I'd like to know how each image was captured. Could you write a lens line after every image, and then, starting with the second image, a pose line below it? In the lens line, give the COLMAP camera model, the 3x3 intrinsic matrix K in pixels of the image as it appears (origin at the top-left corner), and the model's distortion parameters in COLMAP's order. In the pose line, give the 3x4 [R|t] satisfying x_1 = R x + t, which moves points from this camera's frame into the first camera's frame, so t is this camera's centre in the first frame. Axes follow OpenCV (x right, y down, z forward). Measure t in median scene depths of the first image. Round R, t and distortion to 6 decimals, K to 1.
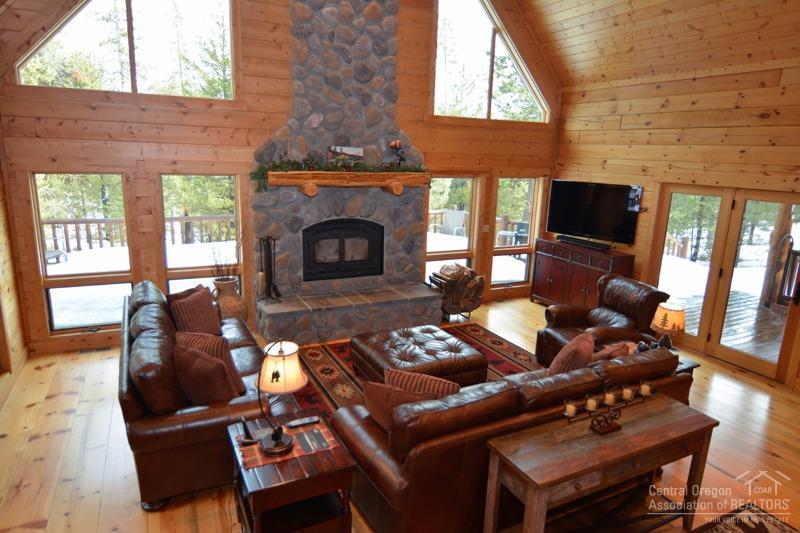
lens RADIAL K [[502.9, 0, 400.0], [0, 502.9, 266.5], [0, 0, 1]] dist [0.007367, -0.022744]
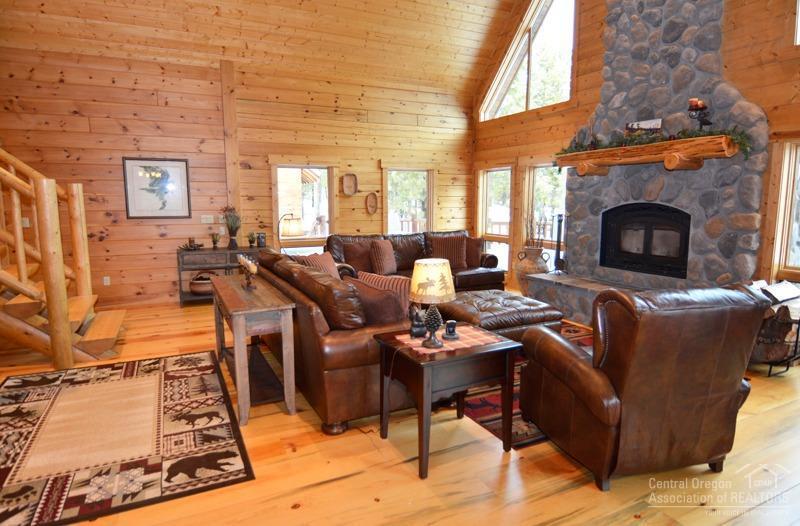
lens RADIAL K [[467.6, 0, 400.0], [0, 467.6, 263.0], [0, 0, 1]] dist [-0.002381, -0.014595]
pose [[-0.010260, 0.102849, -0.994644, 0.744472], [-0.219089, 0.970296, 0.102592, 0.016885], [0.975651, 0.218968, 0.012578, 0.620496]]
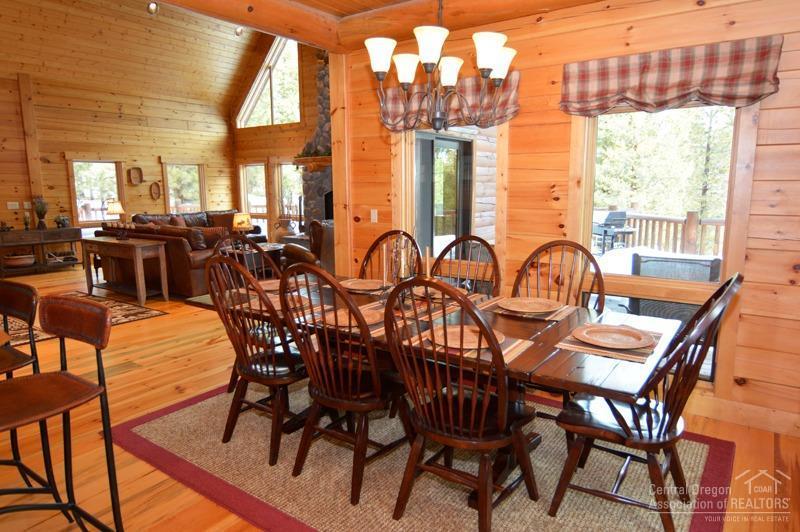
lens RADIAL K [[502.9, 0, 400.0], [0, 502.9, 266.0], [0, 0, 1]] dist [0.007367, -0.022744]
pose [[0.474370, 0.104446, -0.874108, 1.368128], [-0.172485, 0.984718, 0.024057, 0.072280], [0.863263, 0.139358, 0.485136, 0.456310]]
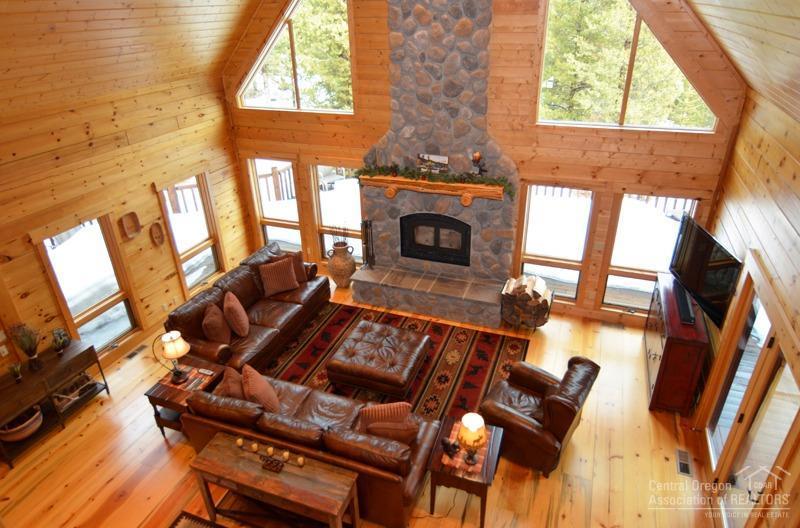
lens RADIAL K [[501.0, 0, 400.0], [0, 501.0, 264.0], [0, 0, 1]] dist [-0.001426, 0.001787]
pose [[0.671932, 0.297851, -0.678079, 0.674247], [-0.118747, 0.947048, 0.298328, -0.331876], [0.731031, -0.119937, 0.671721, 0.162827]]
